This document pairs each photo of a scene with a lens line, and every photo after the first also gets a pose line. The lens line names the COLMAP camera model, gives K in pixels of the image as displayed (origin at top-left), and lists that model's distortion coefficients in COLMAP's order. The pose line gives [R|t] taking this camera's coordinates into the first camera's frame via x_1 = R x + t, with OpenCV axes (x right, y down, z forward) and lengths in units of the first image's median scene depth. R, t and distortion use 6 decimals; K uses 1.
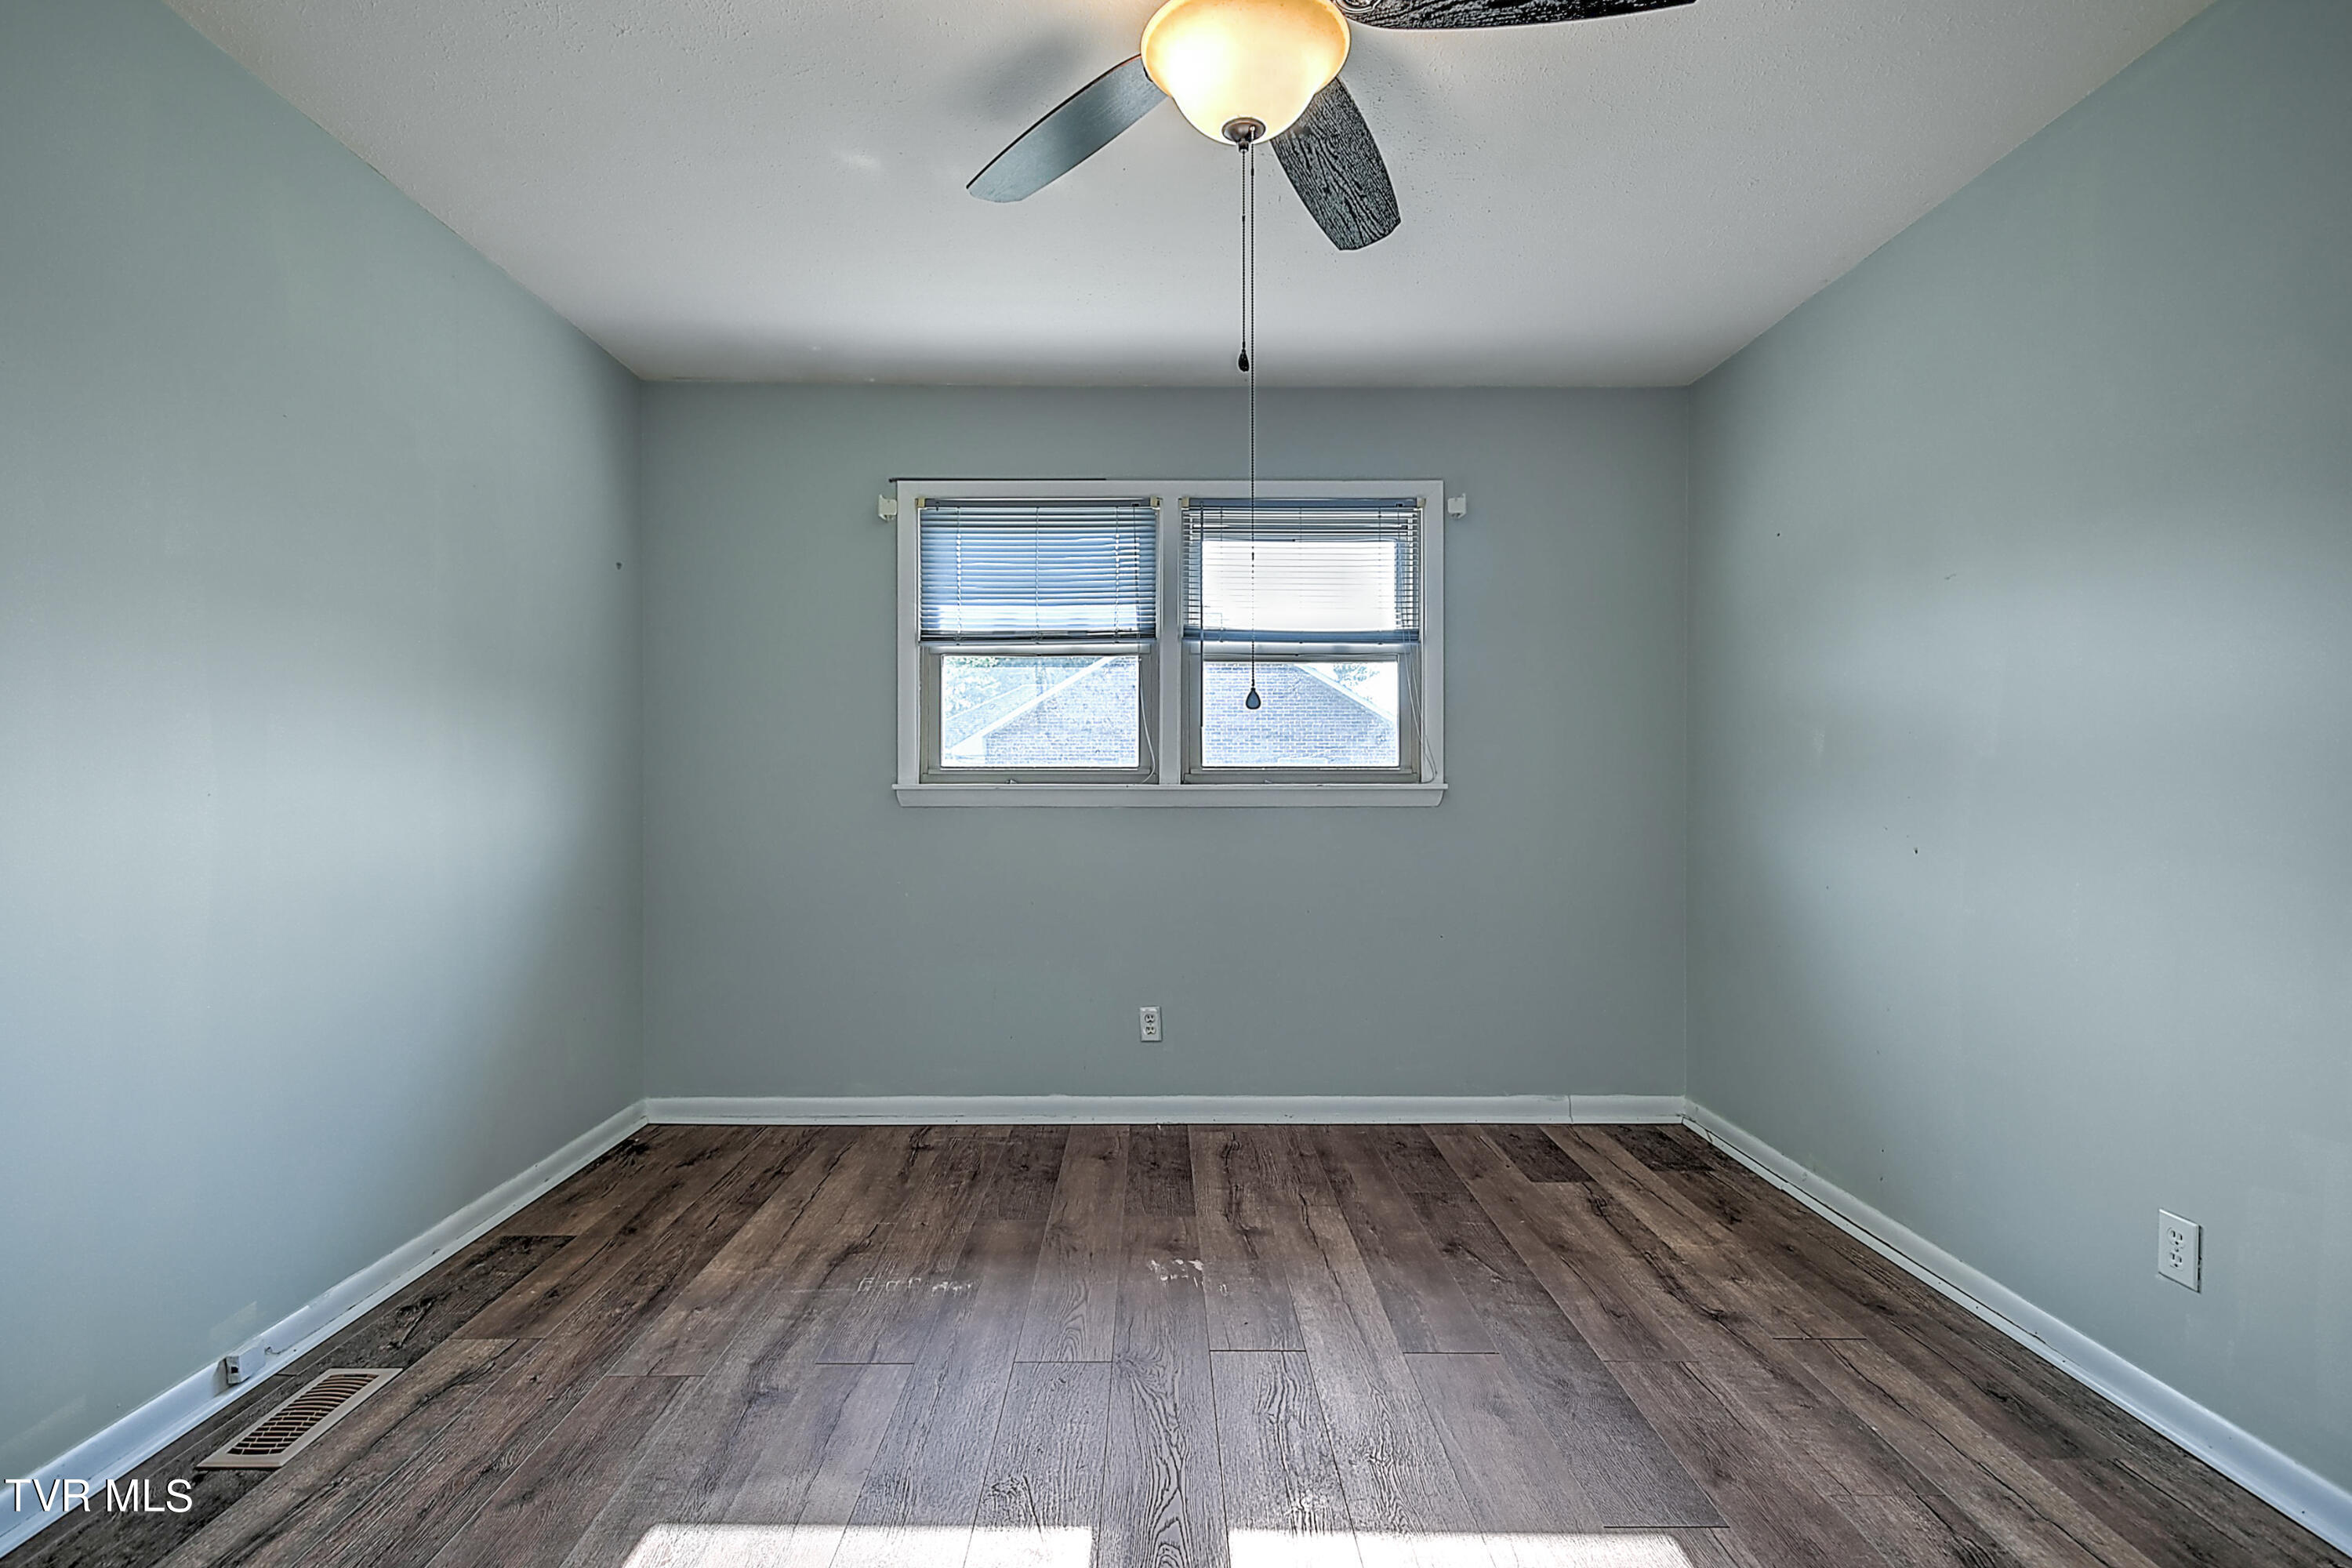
lens RADIAL K [[1043.8, 0, 1164.5], [0, 1043.8, 783.5], [0, 0, 1]] dist [0.002844, -0.000124]
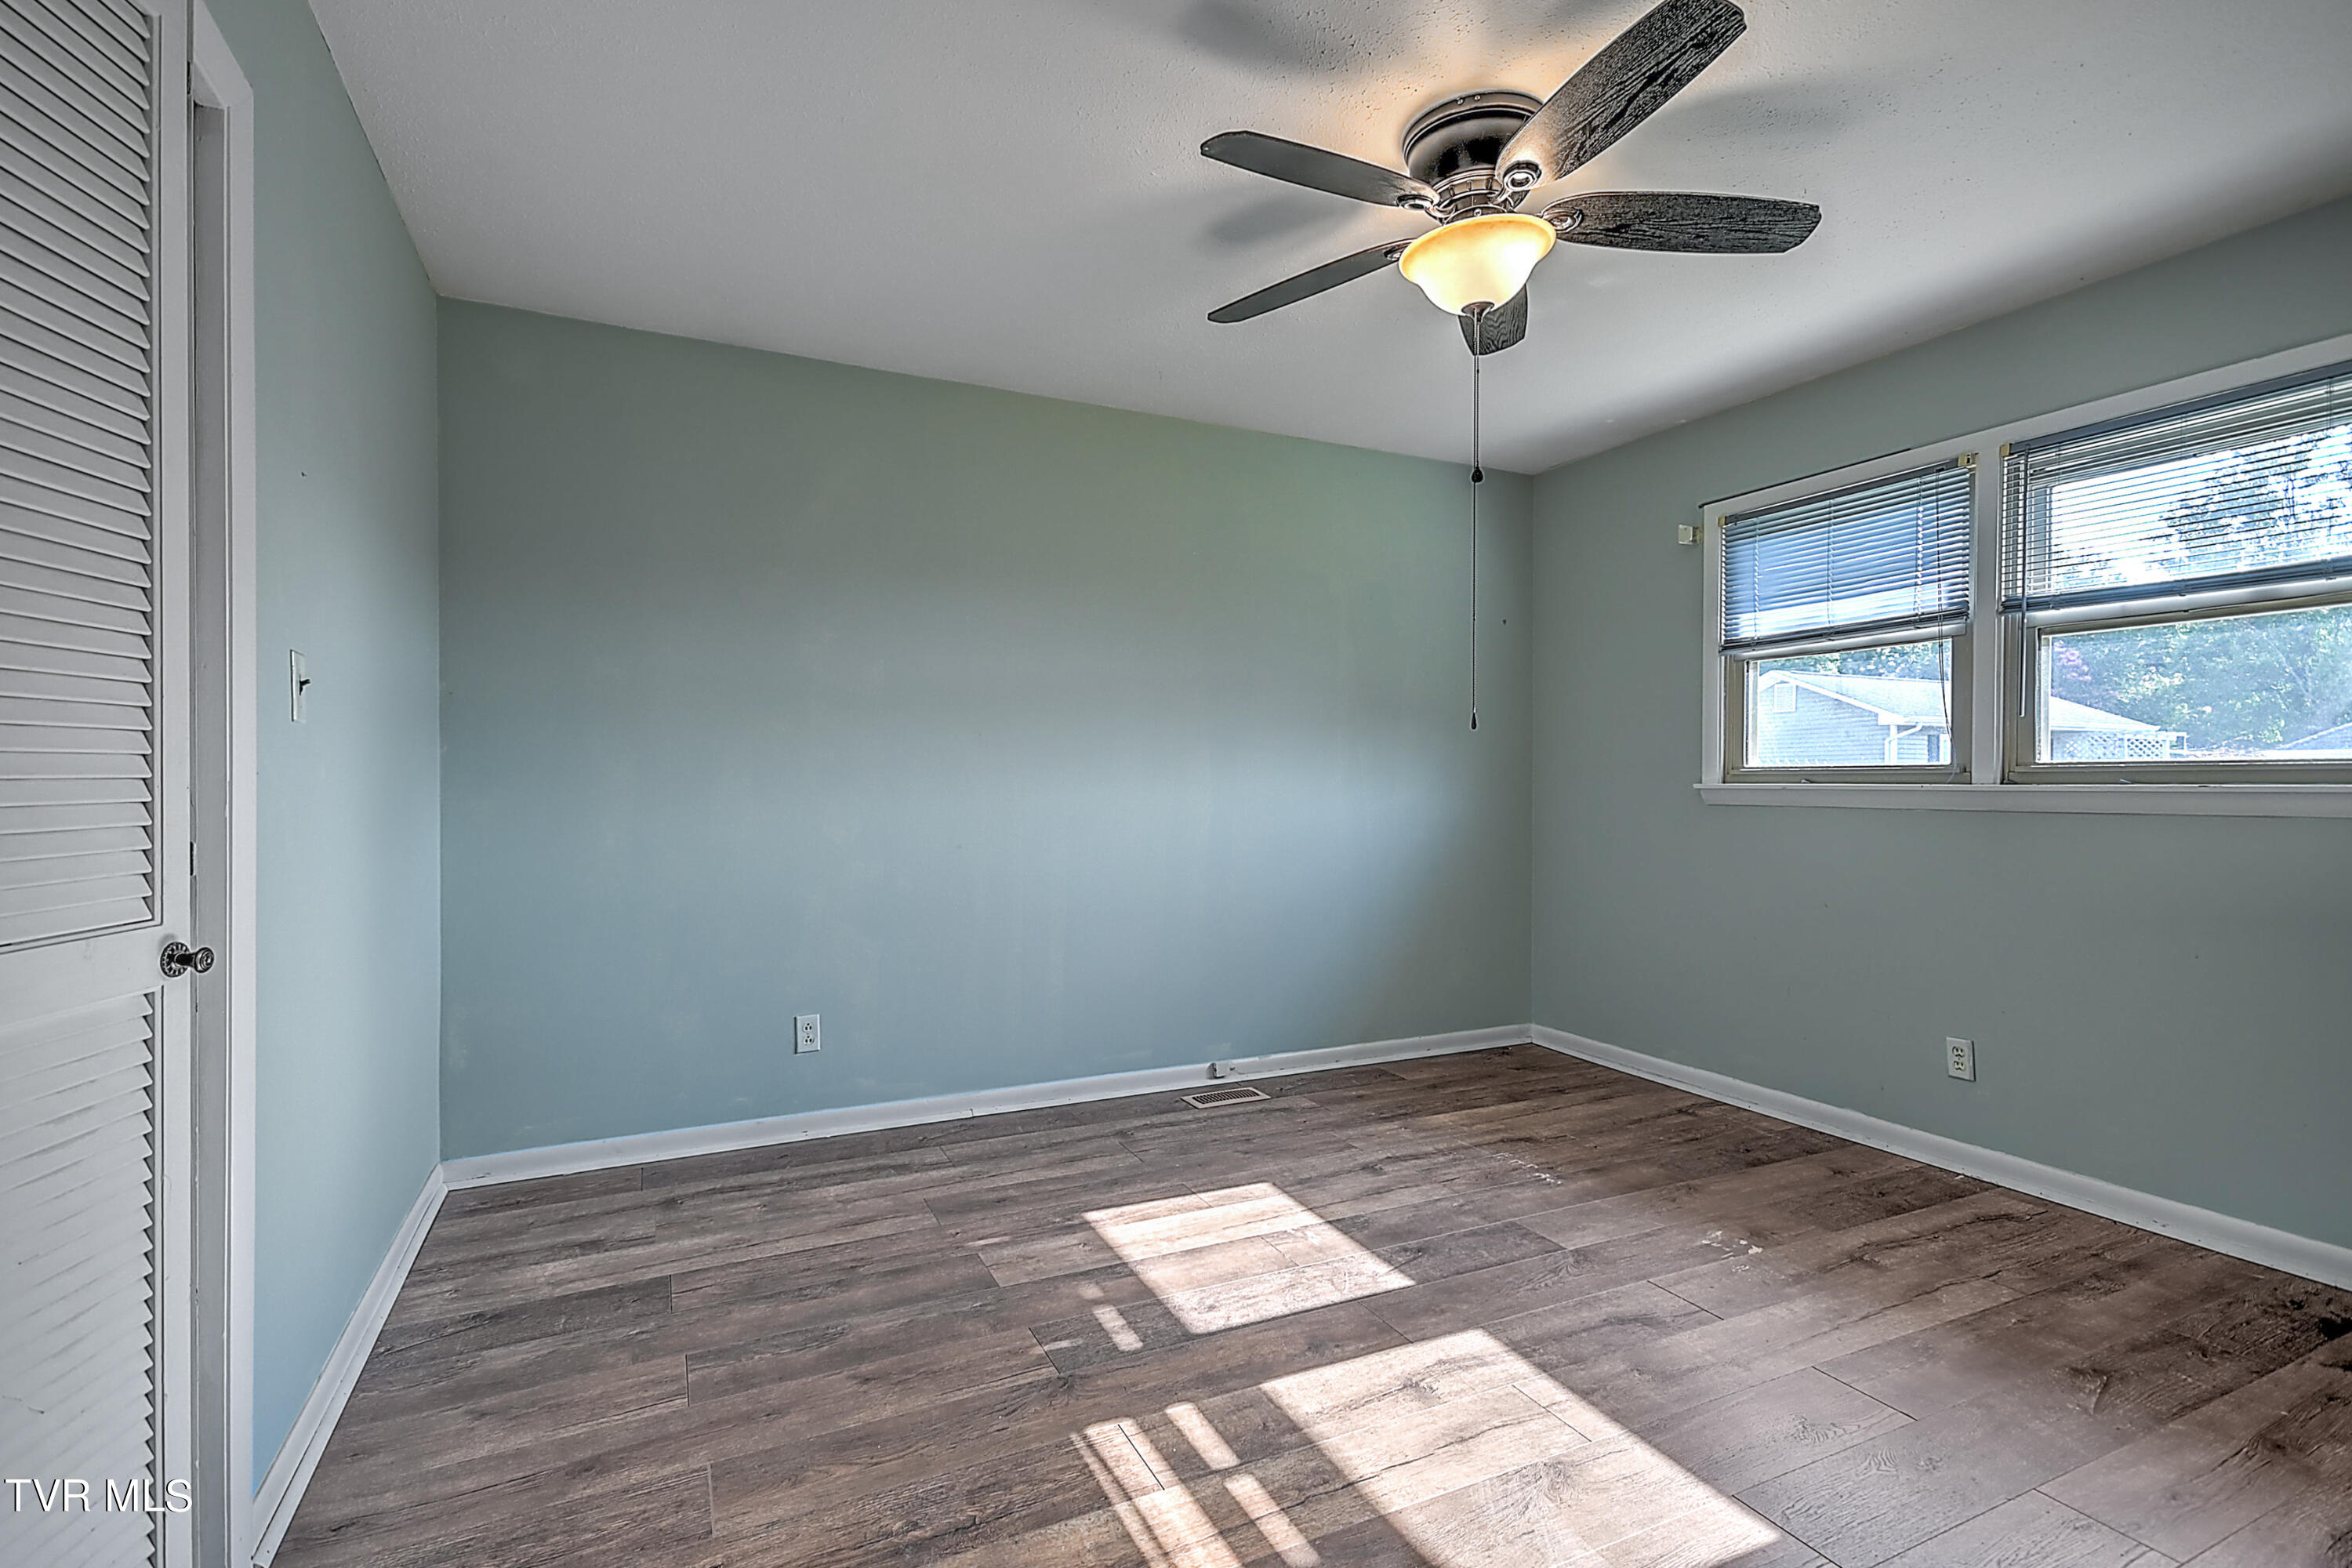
lens RADIAL K [[1085.2, 0, 1171.9], [0, 1085.2, 782.3], [0, 0, 1]] dist [0.016674, -0.001259]
pose [[0.422698, 0.000123, -0.906271, 0.543499], [-0.001876, 0.999998, -0.000740, 0.000834], [0.906269, 0.002013, 0.422697, 0.014312]]
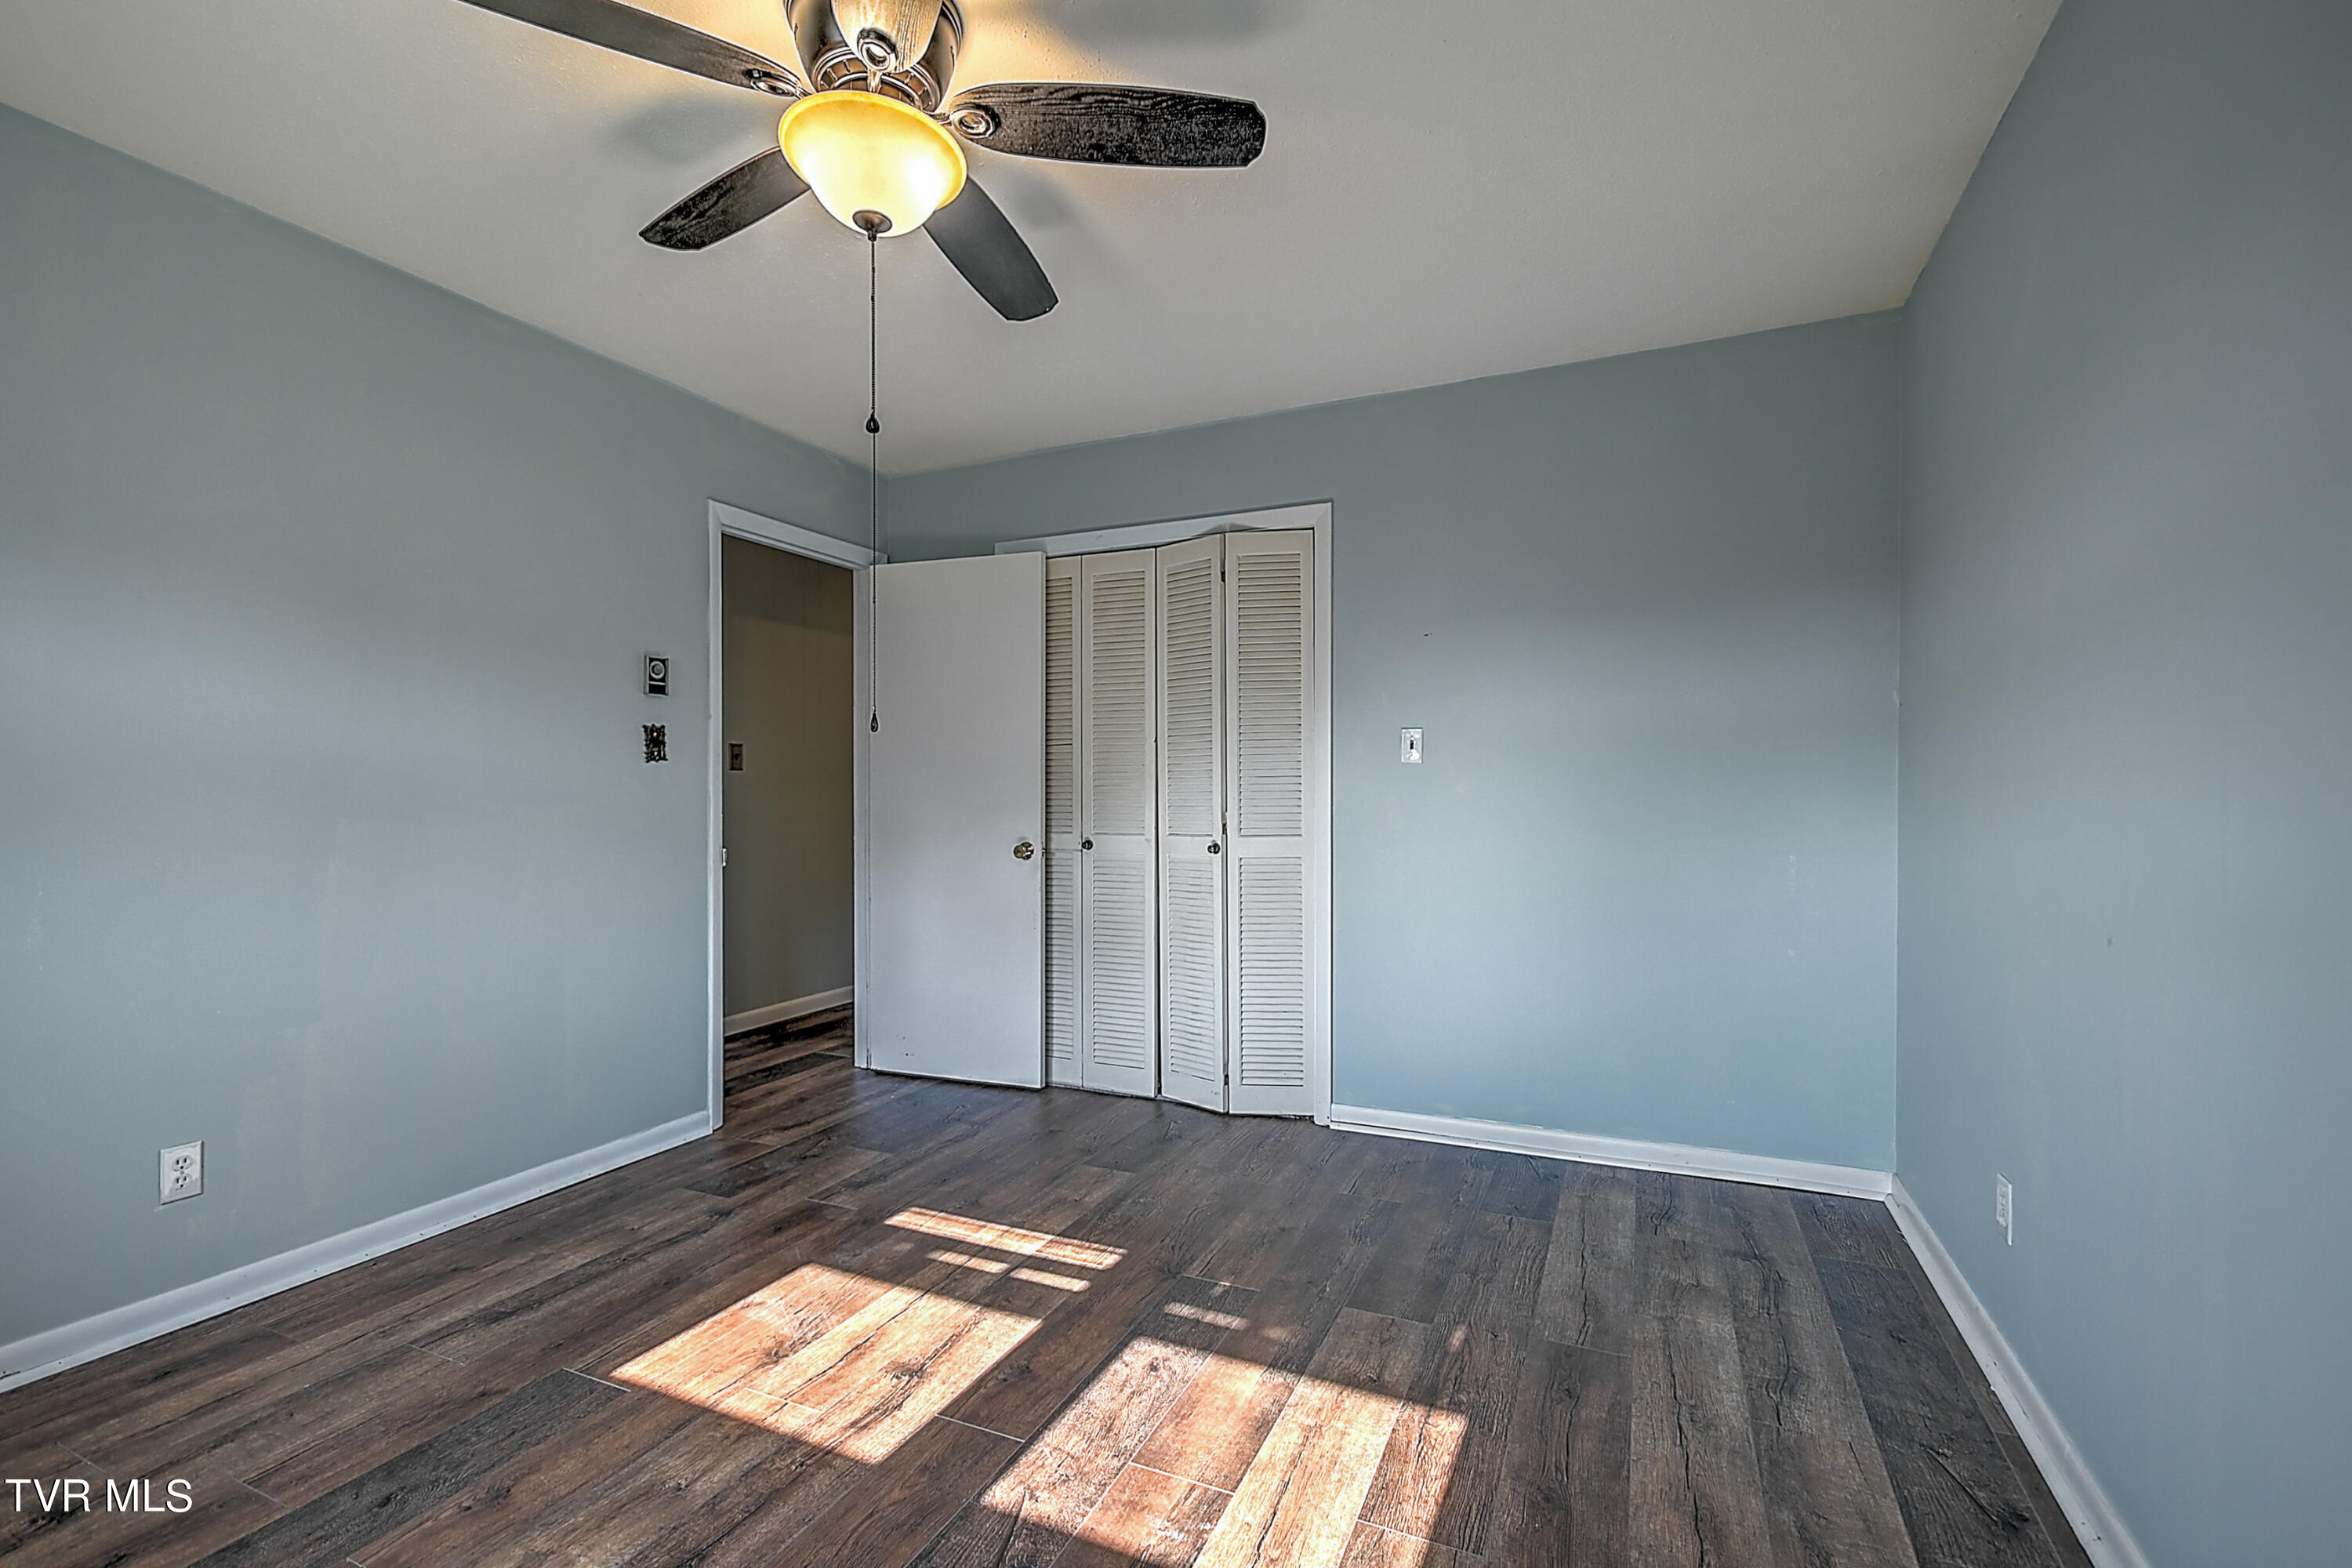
lens RADIAL K [[1043.8, 0, 1184.0], [0, 1043.8, 786.7], [0, 0, 1]] dist [0.002844, -0.000124]
pose [[-0.909554, -0.003688, 0.415569, -0.321808], [-0.003922, 0.999992, 0.000291, -0.006154], [-0.415567, -0.001365, -0.909562, 0.860038]]
